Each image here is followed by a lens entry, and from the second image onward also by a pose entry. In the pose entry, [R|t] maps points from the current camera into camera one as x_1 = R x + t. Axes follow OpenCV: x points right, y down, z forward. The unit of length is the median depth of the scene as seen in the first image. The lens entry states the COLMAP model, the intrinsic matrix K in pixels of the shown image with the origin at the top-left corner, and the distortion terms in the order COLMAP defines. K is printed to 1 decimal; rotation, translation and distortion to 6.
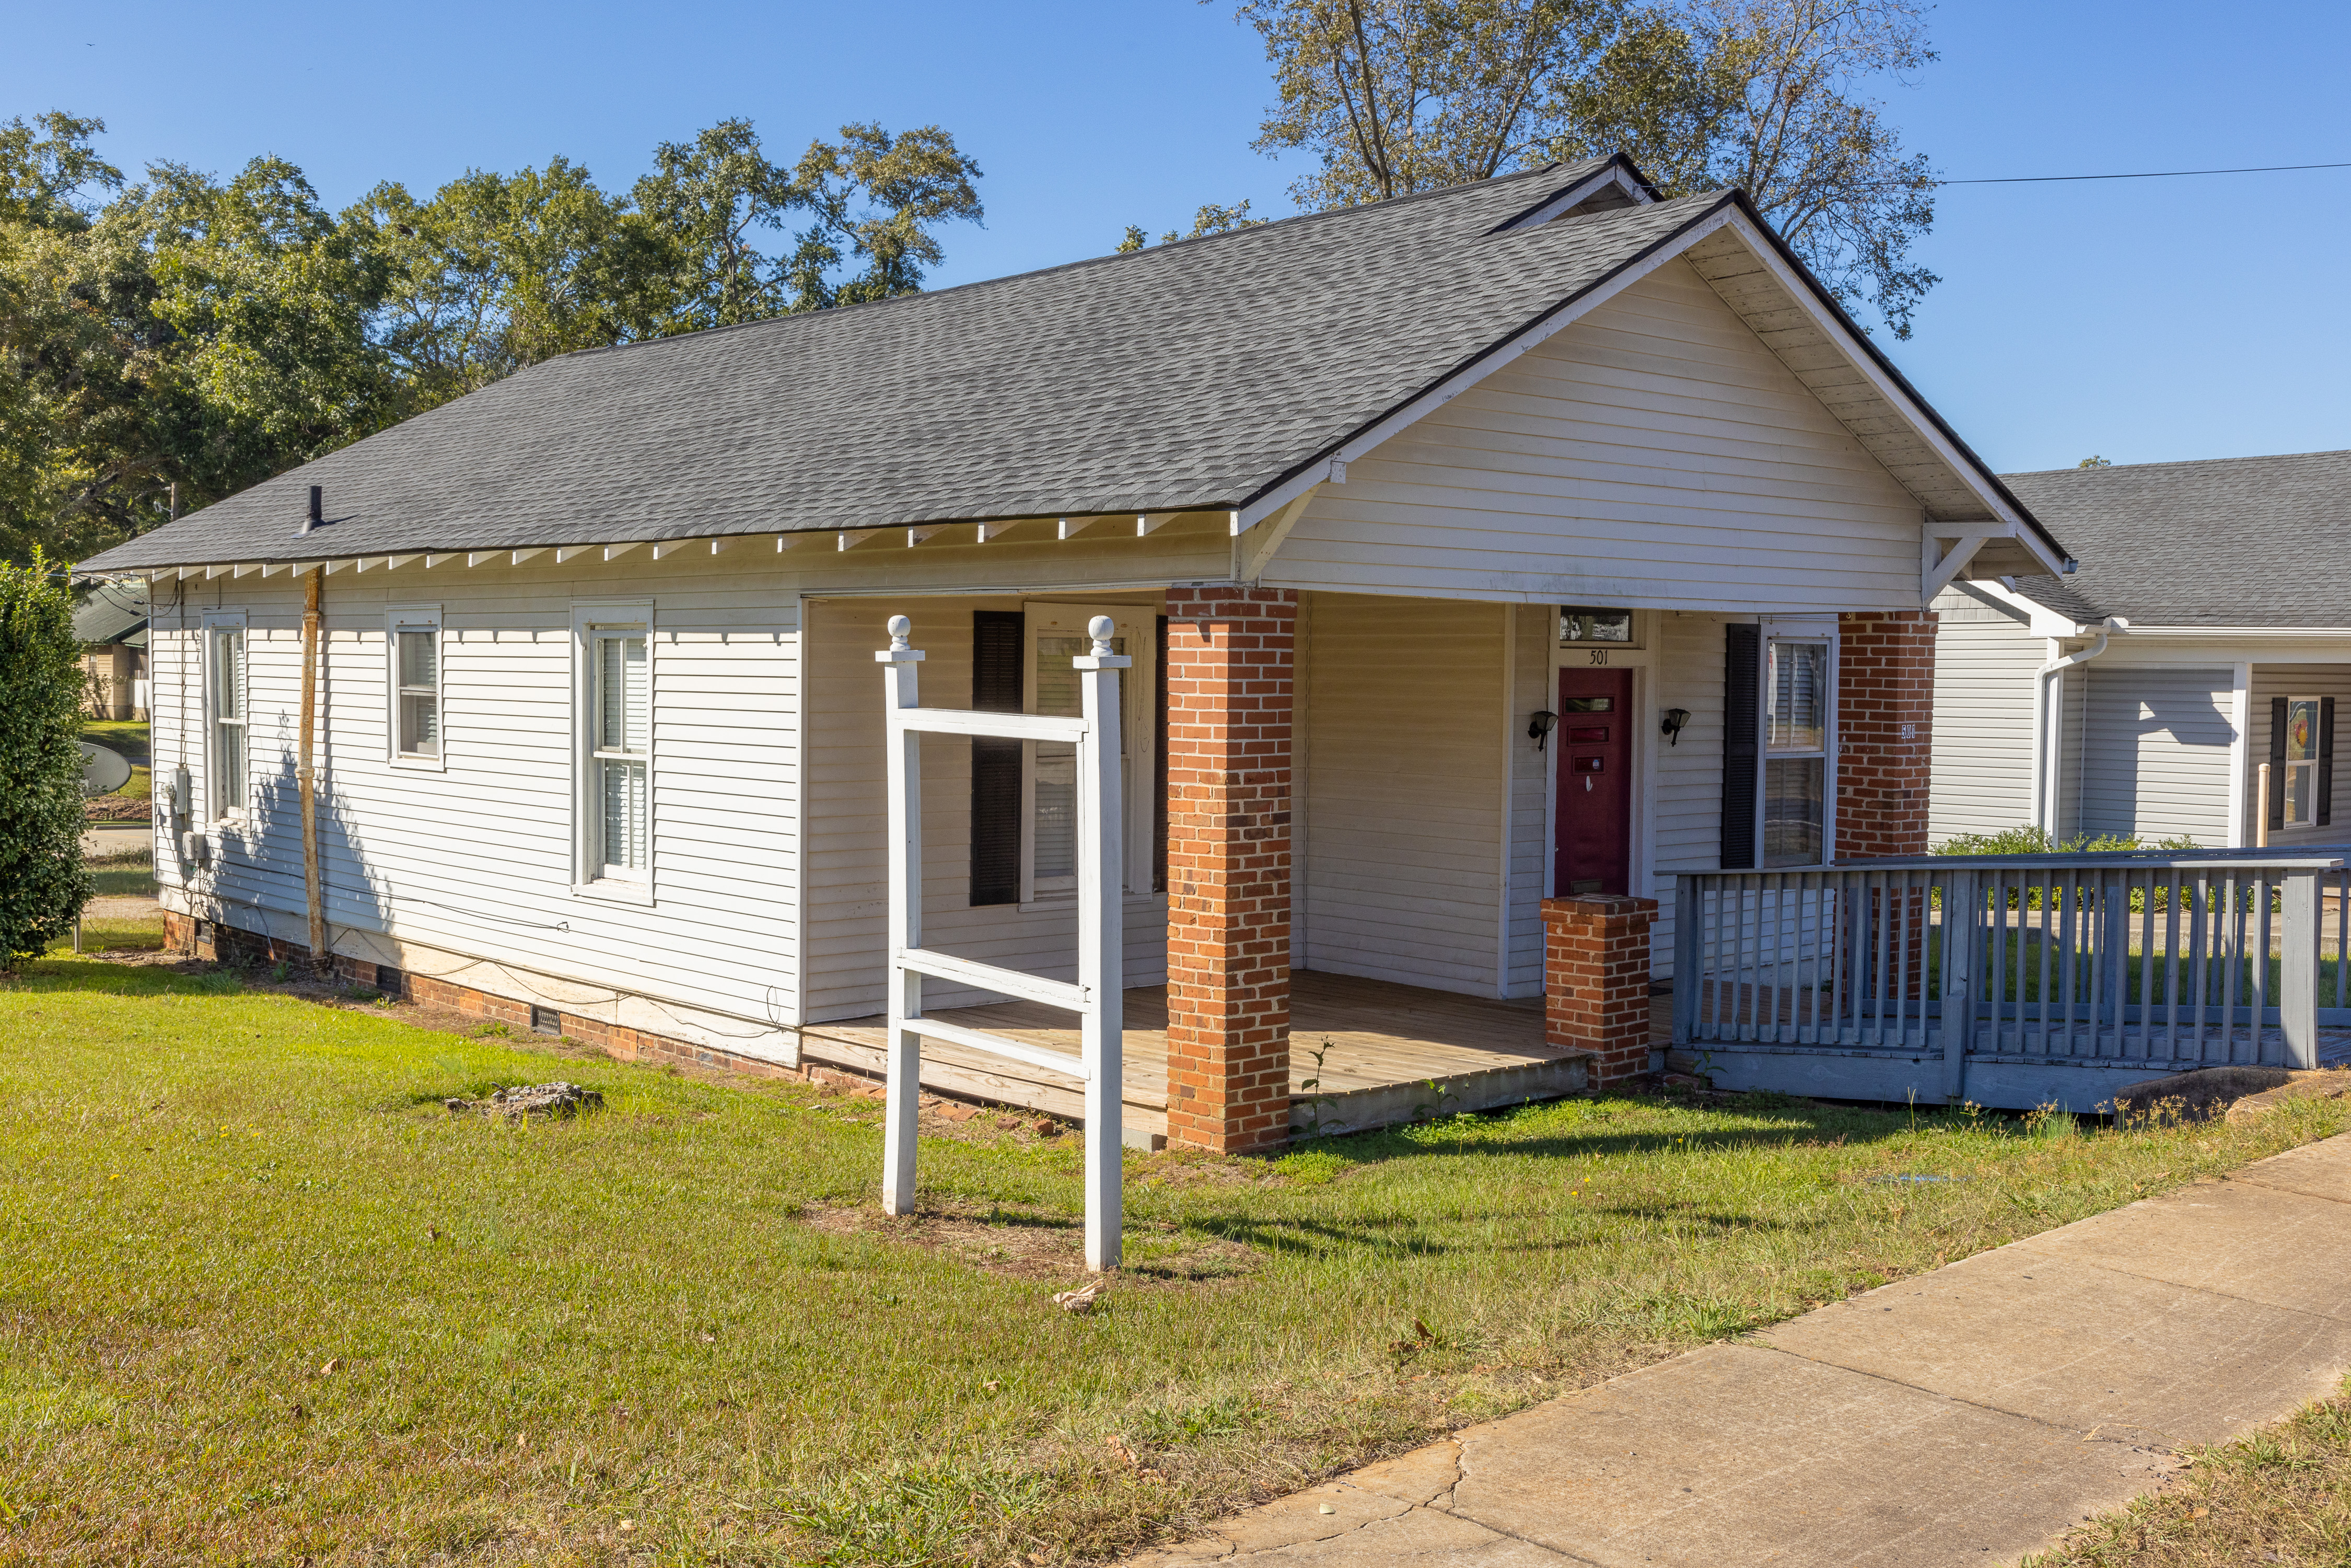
lens RADIAL K [[2374.5, 0, 1181.3], [0, 2374.5, 791.4], [0, 0, 1]] dist [0.013268, 0.000000]
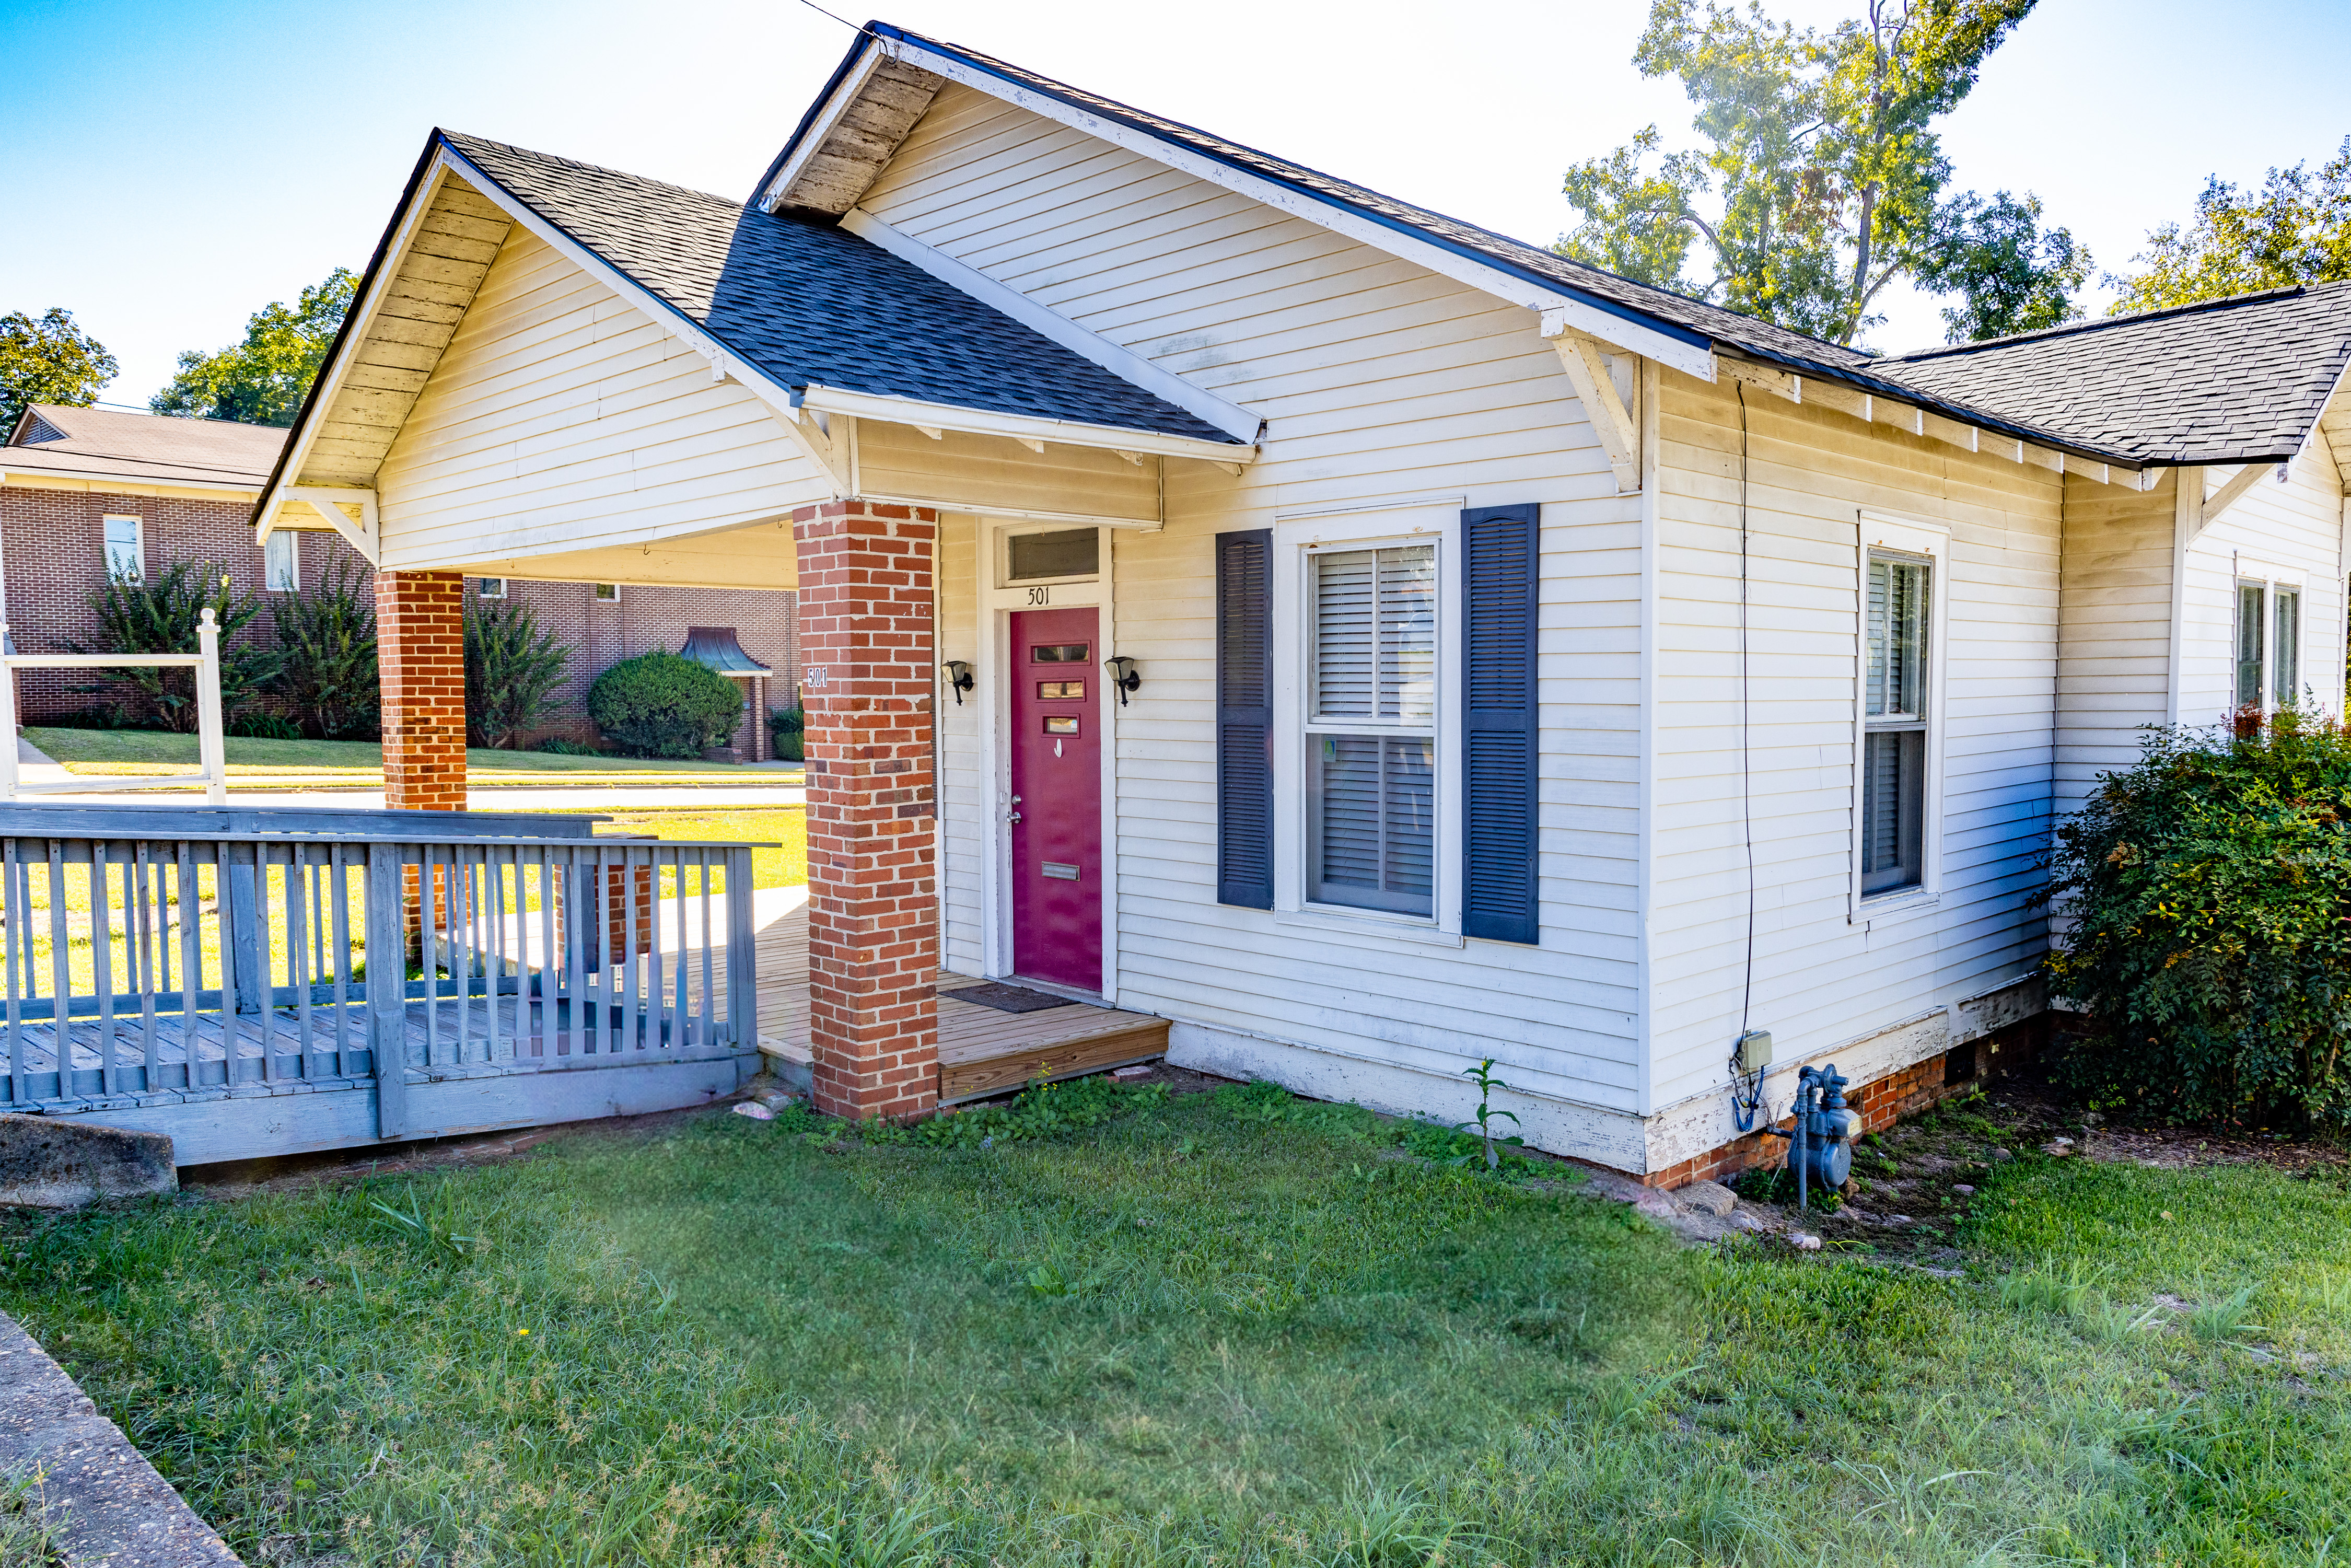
lens RADIAL K [[1618.9, 0, 1185.8], [0, 1618.9, 785.3], [0, 0, 1]] dist [0.000660, 0.009600]
pose [[0.034966, 0.054999, -0.997874, 0.783323], [-0.051926, 0.997236, 0.053145, -0.024214], [0.998039, 0.049958, 0.037725, 1.081134]]
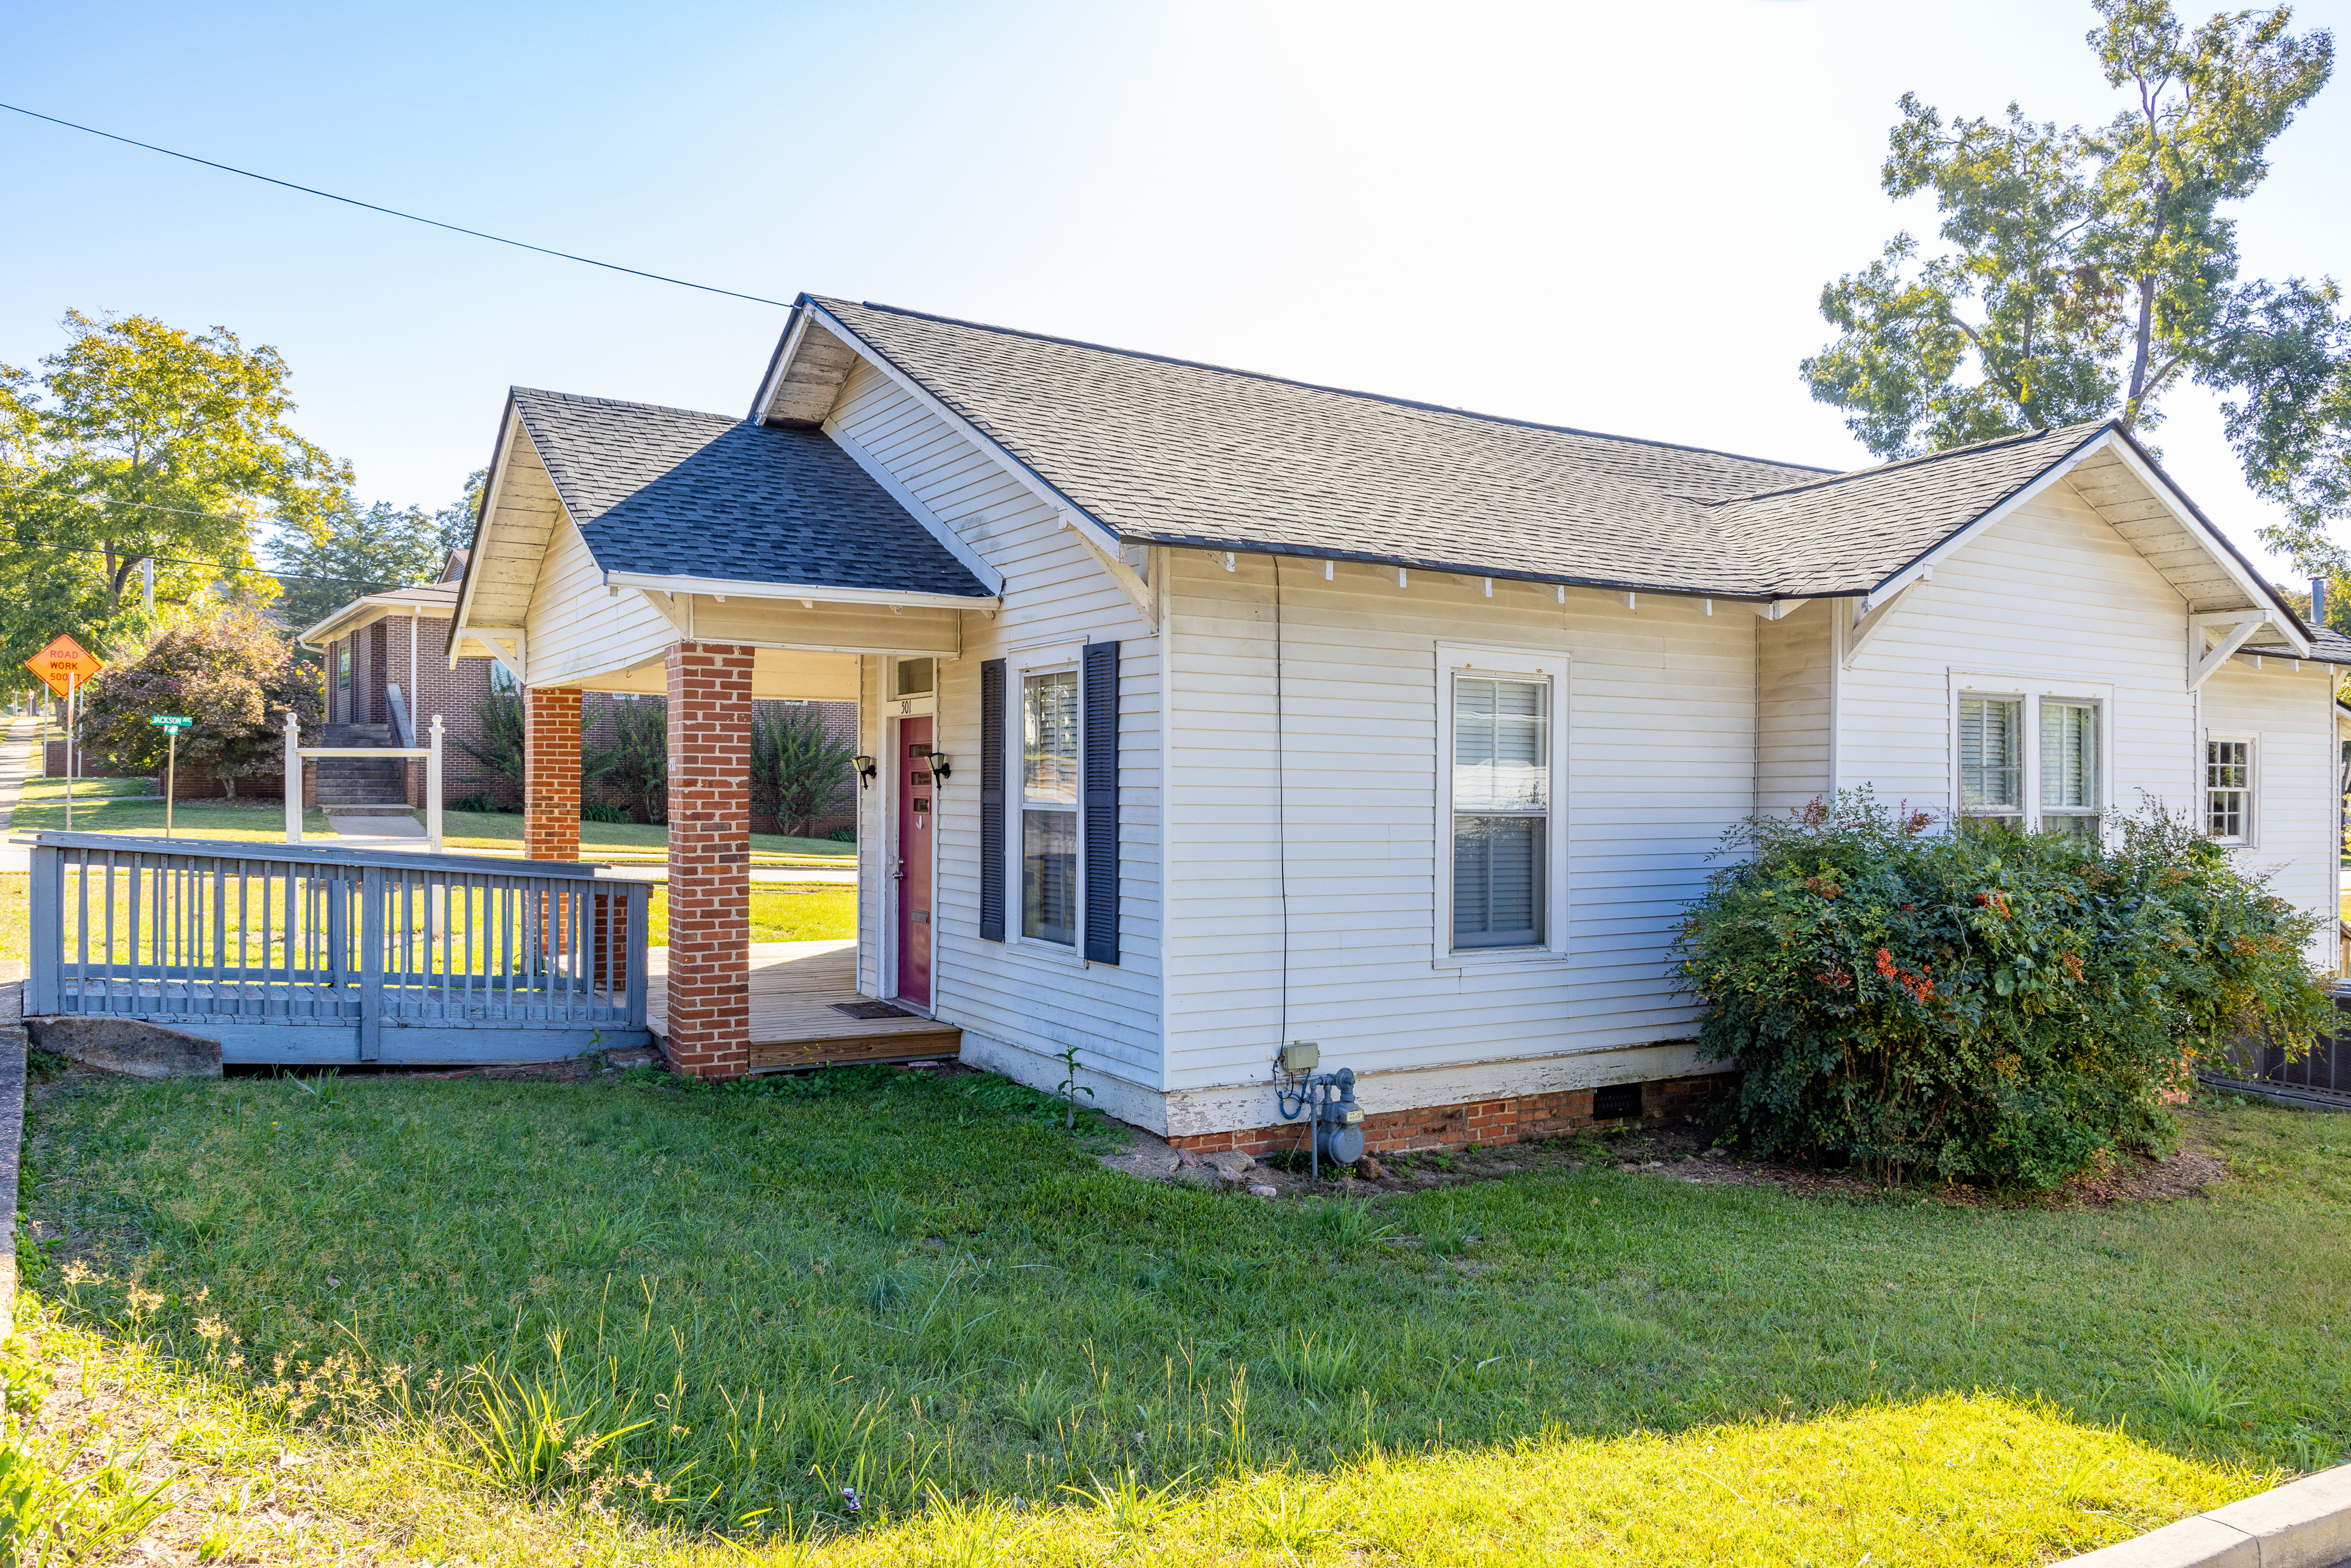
lens RADIAL K [[1618.9, 0, 1179.8], [0, 1618.9, 796.2], [0, 0, 1]] dist [0.000660, 0.009600]
pose [[-0.198920, -0.005036, -0.980003, 0.930131], [-0.065445, 0.997823, 0.008156, -0.030958], [0.977828, 0.065759, -0.198817, 1.335403]]
